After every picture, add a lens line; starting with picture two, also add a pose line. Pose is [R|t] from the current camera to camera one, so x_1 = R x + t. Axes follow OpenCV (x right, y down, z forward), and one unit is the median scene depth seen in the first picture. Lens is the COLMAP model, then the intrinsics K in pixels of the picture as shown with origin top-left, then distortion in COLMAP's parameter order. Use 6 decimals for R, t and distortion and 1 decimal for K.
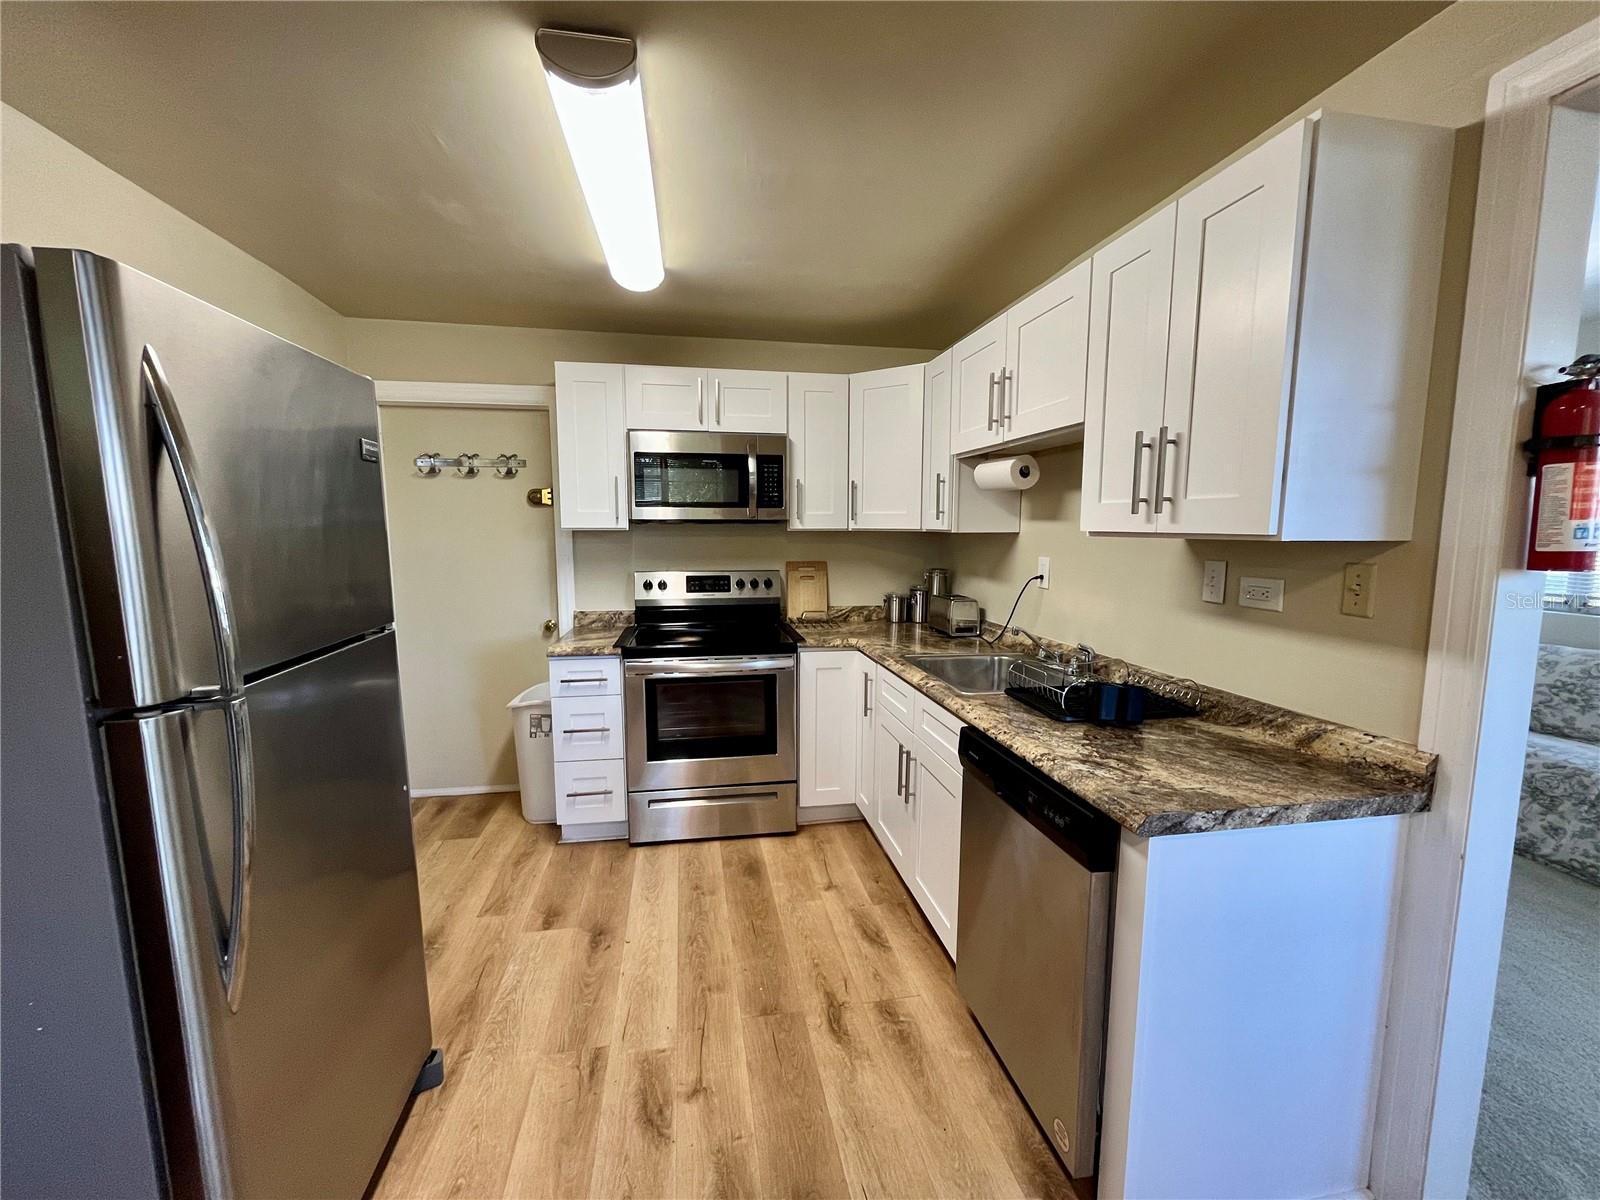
lens RADIAL K [[648.1, 0, 801.1], [0, 648.1, 600.9], [0, 0, 1]] dist [0.000206, -0.000160]
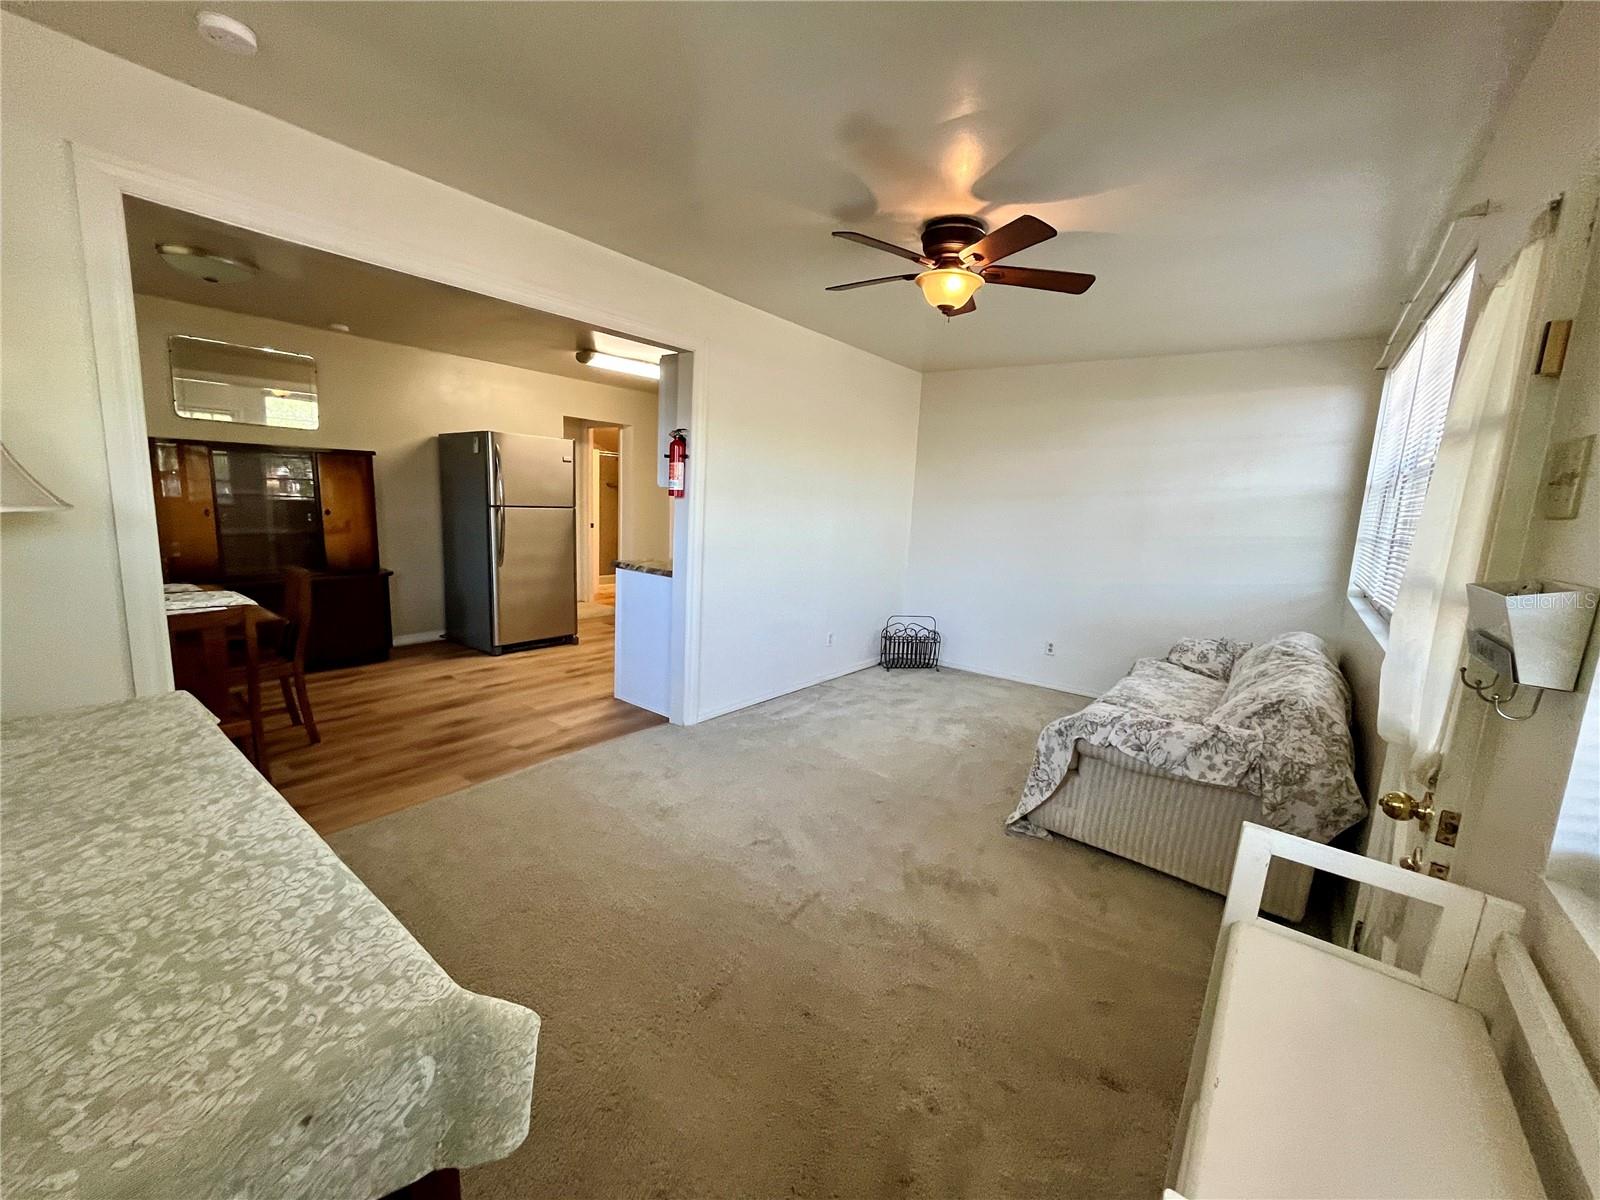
lens RADIAL K [[646.3, 0, 795.6], [0, 646.3, 606.2], [0, 0, 1]] dist [0.000016, -0.000012]
pose [[0.665968, 0.156687, -0.729340, 1.567802], [-0.135515, 0.986836, 0.088266, 0.051578], [0.733569, 0.040054, 0.678434, -0.276490]]
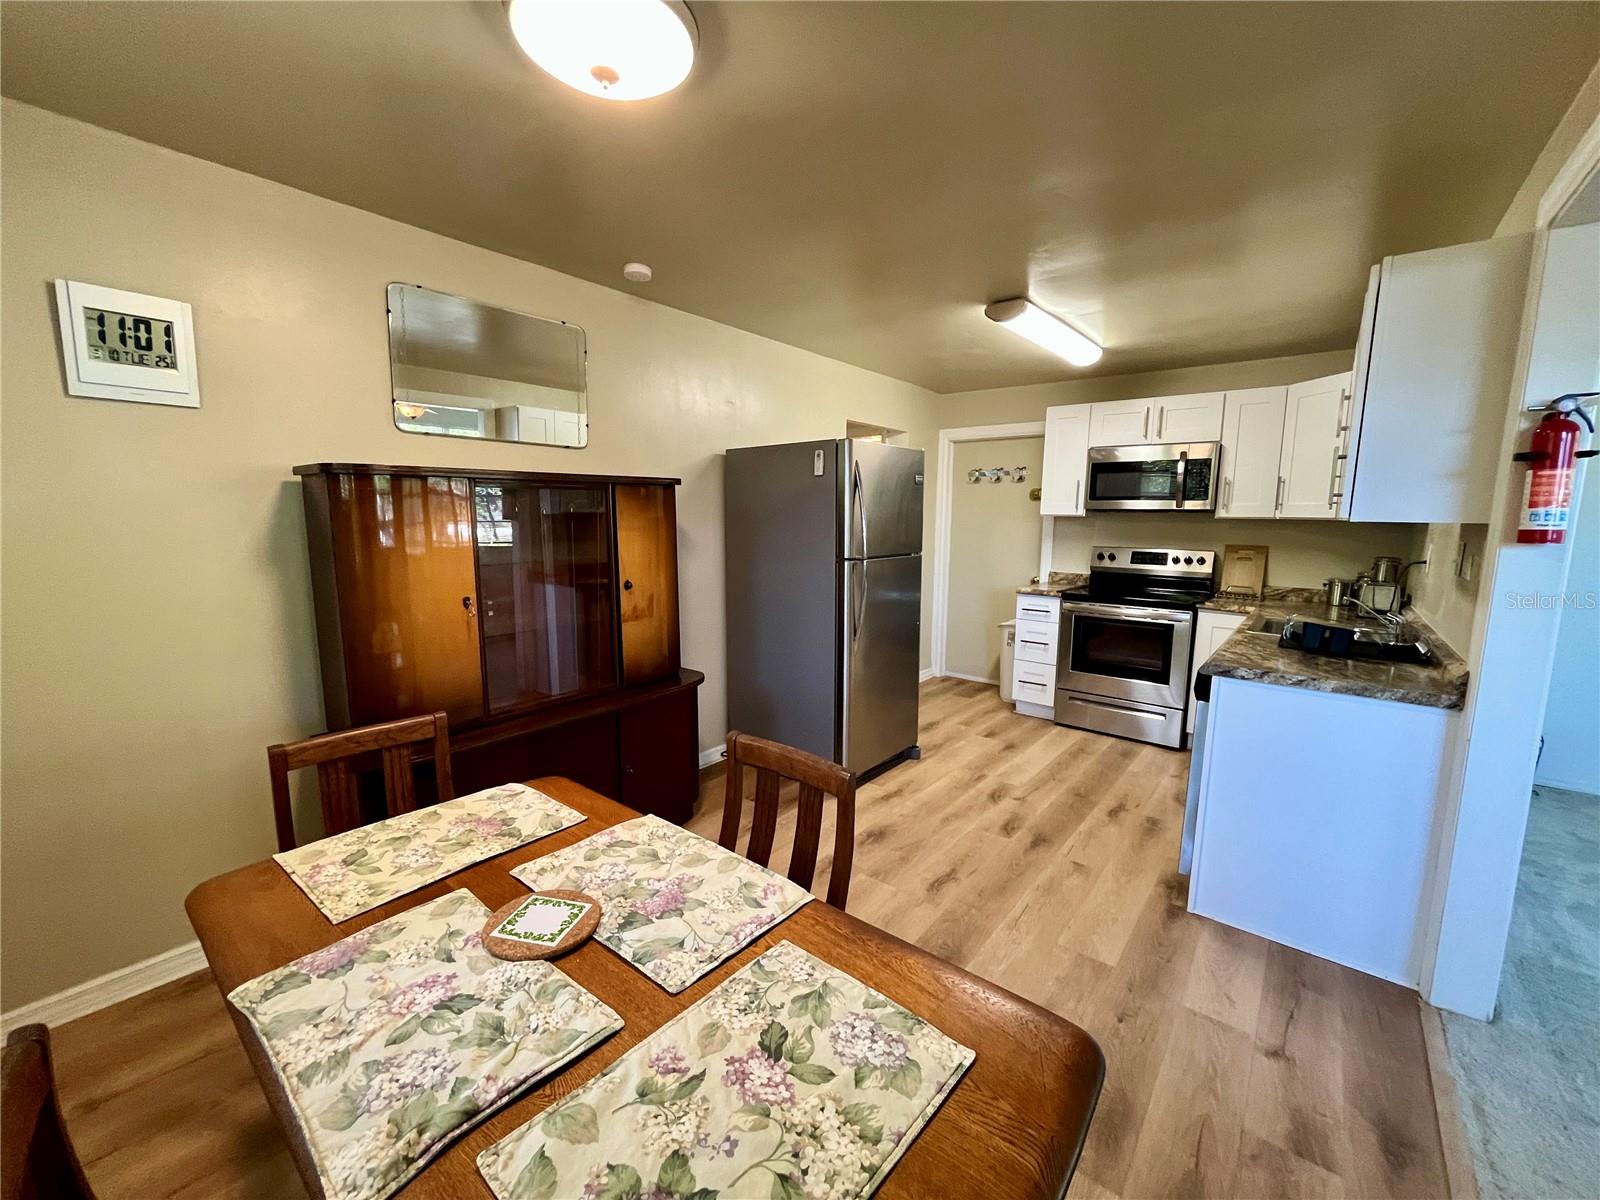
lens RADIAL K [[648.1, 0, 801.1], [0, 648.1, 600.9], [0, 0, 1]] dist [0.000206, -0.000160]
pose [[0.651748, 0.108889, -0.750579, 0.475275], [-0.098749, 0.993399, 0.058369, 0.063342], [0.751980, 0.036077, 0.658198, -0.474506]]
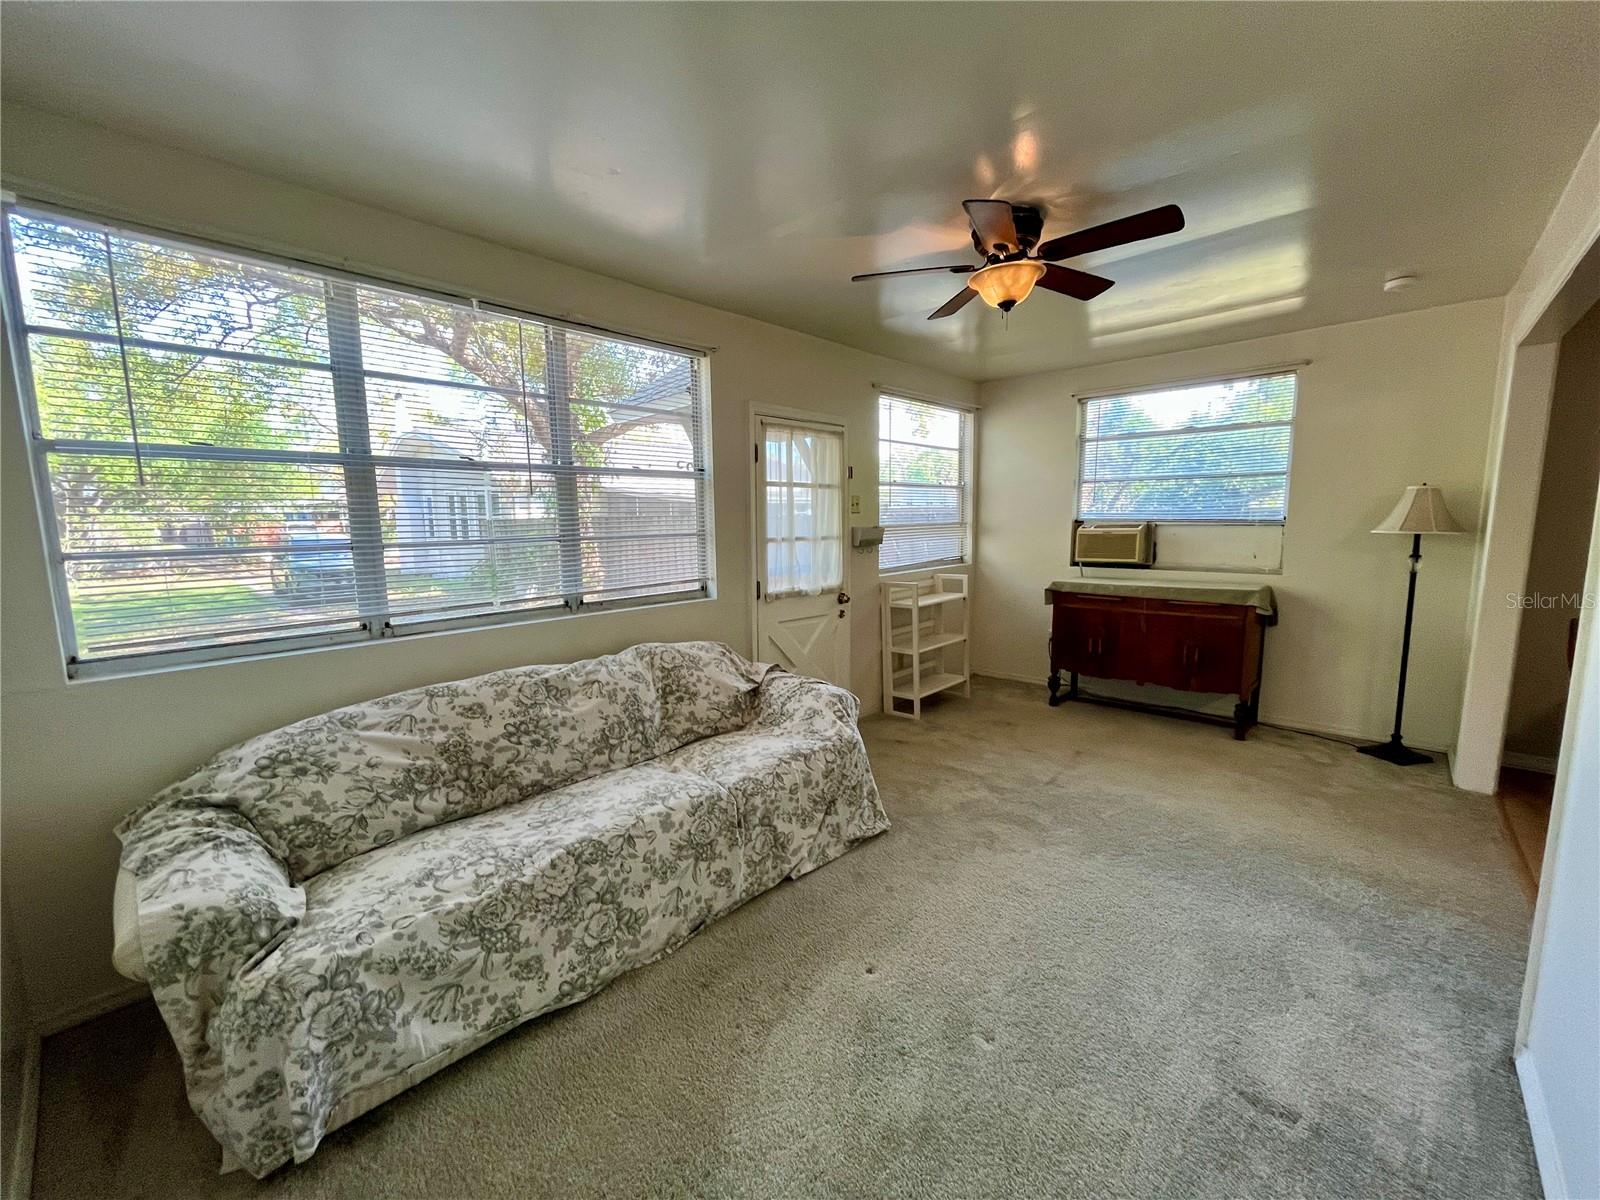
lens RADIAL K [[648.1, 0, 801.1], [0, 648.1, 600.9], [0, 0, 1]] dist [0.000206, -0.000160]
pose [[-0.610937, -0.093843, 0.786098, 0.455629], [0.105355, 0.974481, 0.198212, -0.133602], [-0.784638, 0.203914, -0.585459, 1.255726]]
